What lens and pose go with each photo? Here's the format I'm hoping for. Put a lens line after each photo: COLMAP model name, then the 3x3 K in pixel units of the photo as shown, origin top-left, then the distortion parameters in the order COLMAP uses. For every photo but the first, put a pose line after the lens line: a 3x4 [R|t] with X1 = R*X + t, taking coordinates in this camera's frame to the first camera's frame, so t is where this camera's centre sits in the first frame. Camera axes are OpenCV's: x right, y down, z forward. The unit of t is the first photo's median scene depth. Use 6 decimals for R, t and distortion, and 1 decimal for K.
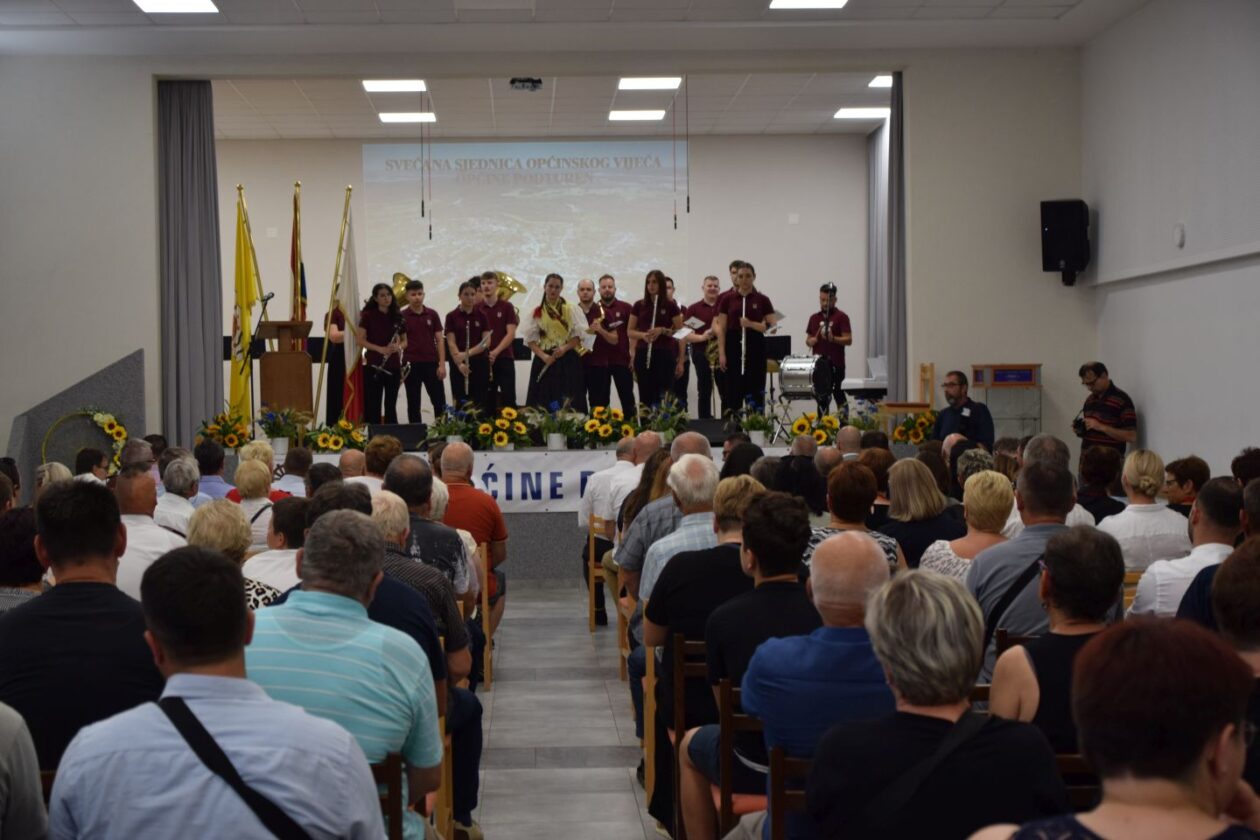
lens RADIAL K [[2183.1, 0, 630.0], [0, 2183.1, 420.0], [0, 0, 1]] dist [-0.062231, 0.237936]
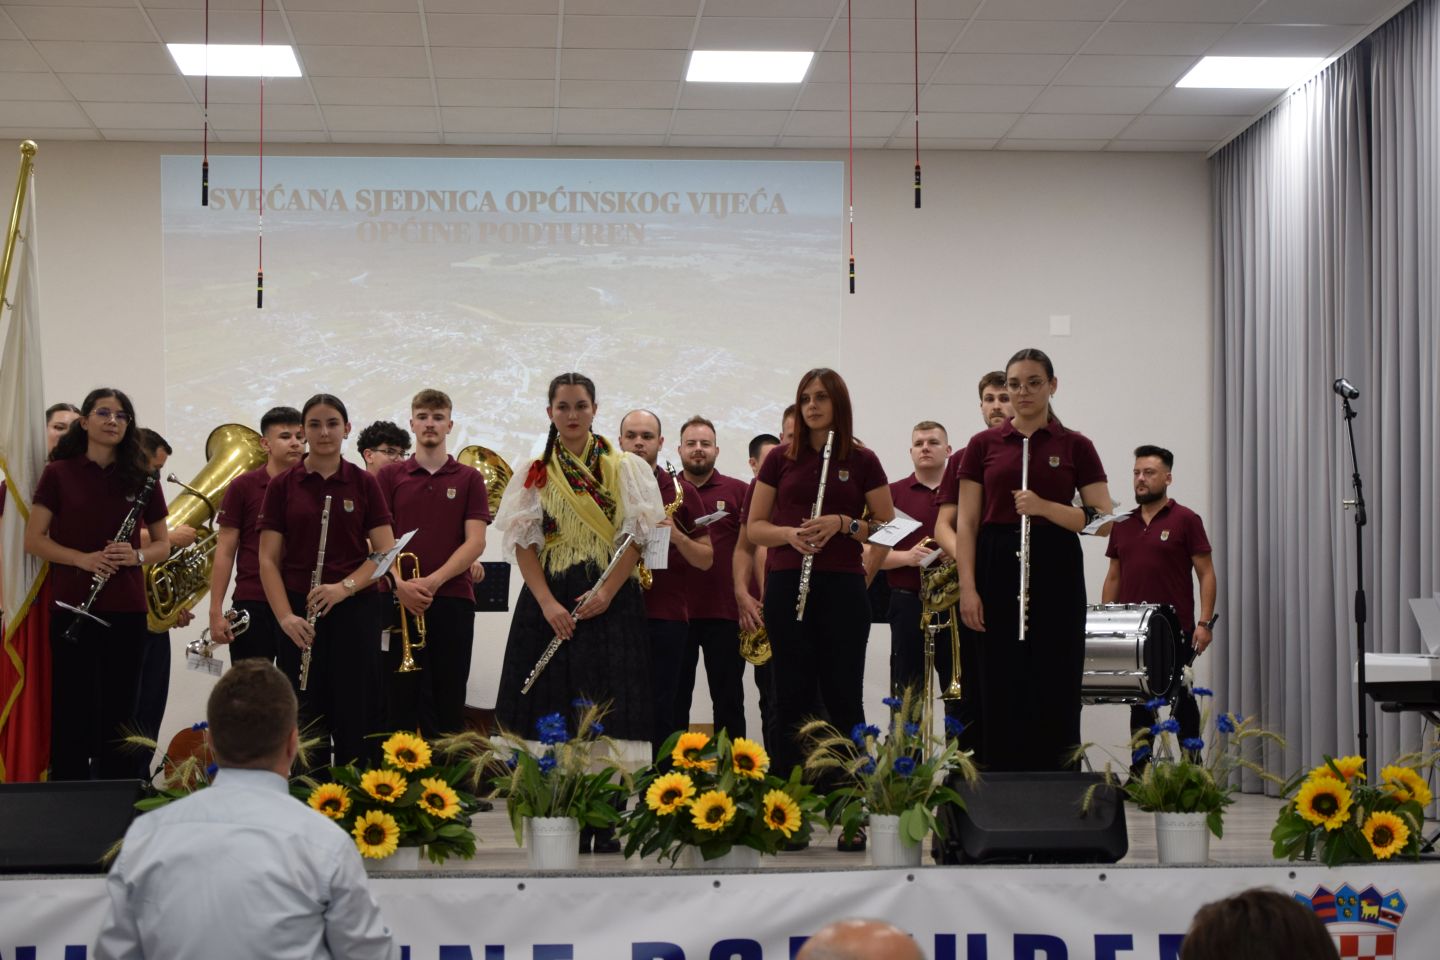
lens RADIAL K [[2495.0, 0, 720.0], [0, 2495.0, 480.0], [0, 0, 1]] dist [-0.062231, 0.237936]
pose [[0.999552, 0.011964, 0.027437, -0.015983], [-0.009384, 0.995686, -0.092307, -0.007224], [-0.028423, 0.092008, 0.995353, 0.497021]]
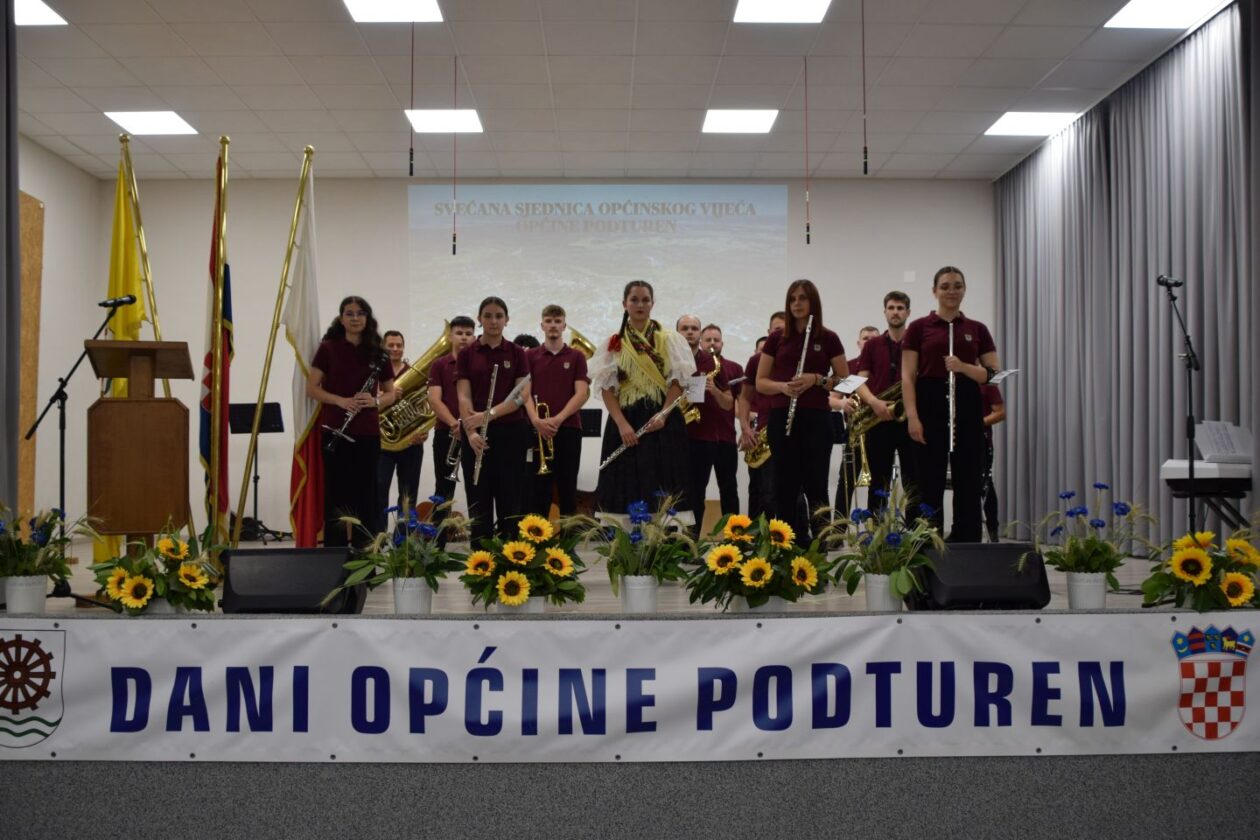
lens RADIAL K [[1158.2, 0, 630.0], [0, 1158.2, 420.0], [0, 0, 1]] dist [-0.079525, 0.031639]
pose [[0.999555, 0.010401, -0.027973, -0.023317], [-0.012038, 0.998185, -0.059001, -0.008804], [0.027309, 0.059311, 0.997866, 0.596888]]
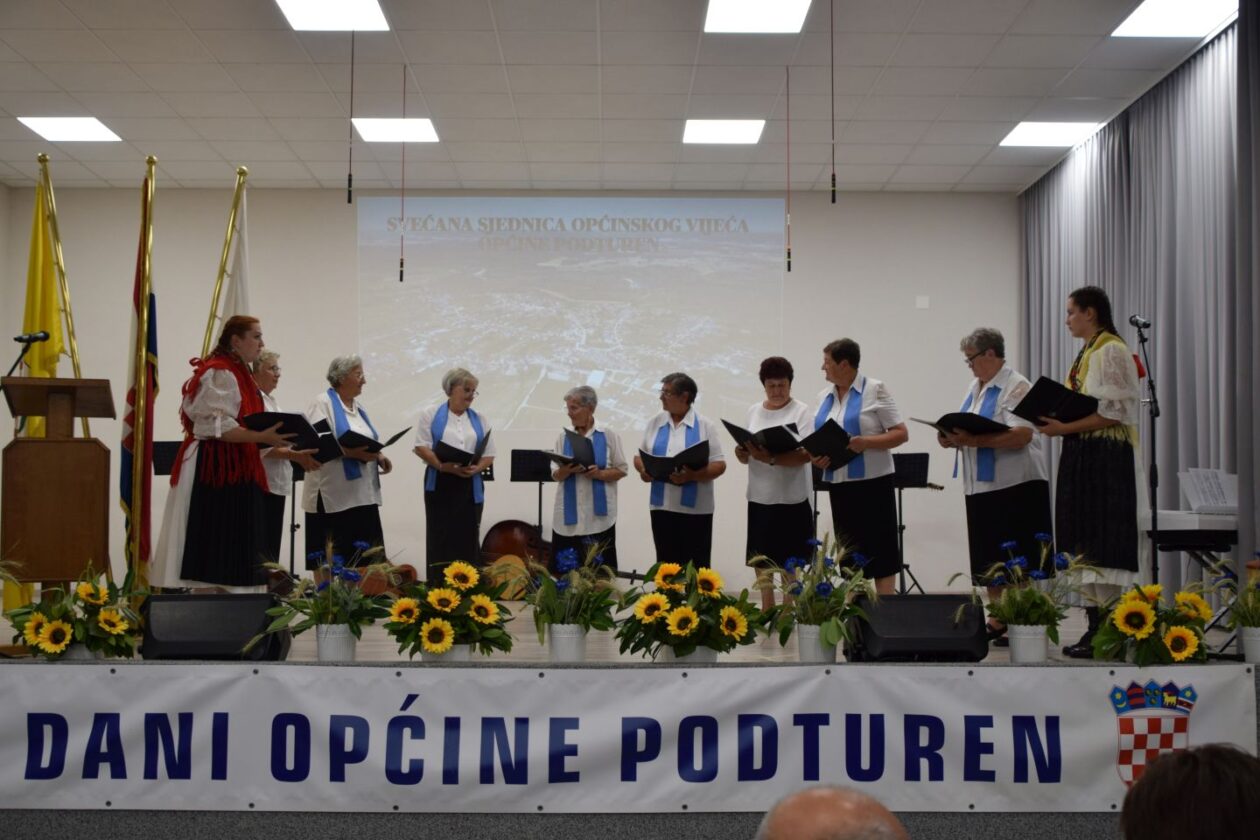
lens RADIAL K [[1401.5, 0, 630.0], [0, 1401.5, 420.0], [0, 0, 1]] dist [-0.061757, 0.046940]
pose [[0.999279, 0.015270, -0.034750, -0.009780], [-0.018264, 0.995994, -0.087533, -0.007808], [0.033274, 0.088105, 0.995555, 0.561812]]
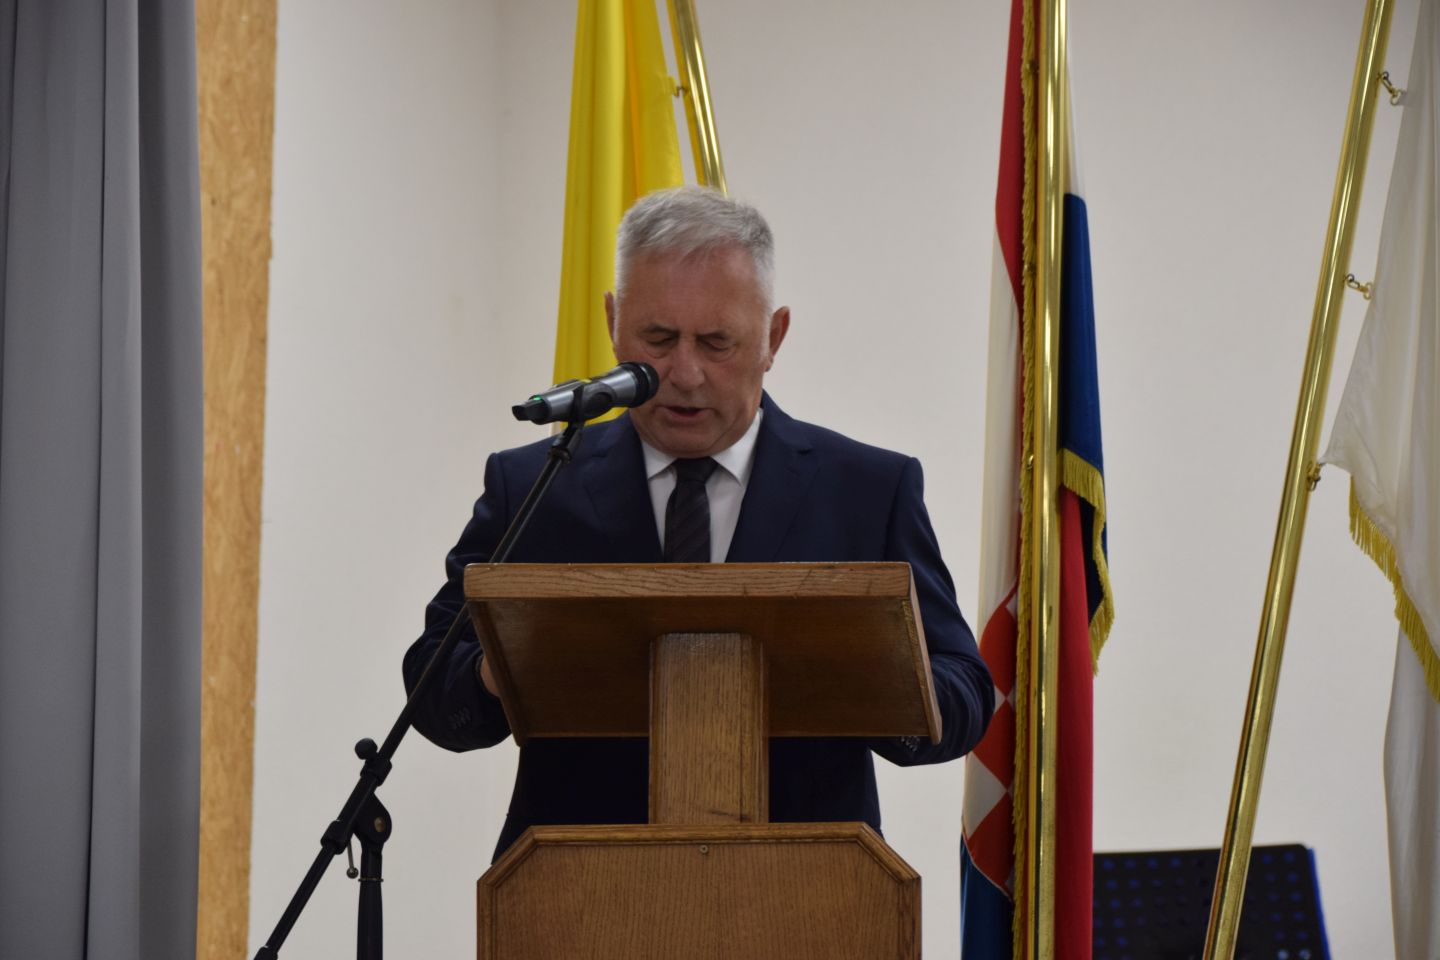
lens RADIAL K [[5857.3, 0, 720.0], [0, 5857.3, 480.0], [0, 0, 1]] dist [0.200494, 2.948319]
pose [[0.910462, -0.028148, -0.412633, -0.020374], [-0.027568, 0.991332, -0.128453, -0.007439], [0.412673, 0.128327, 0.901795, 0.588051]]
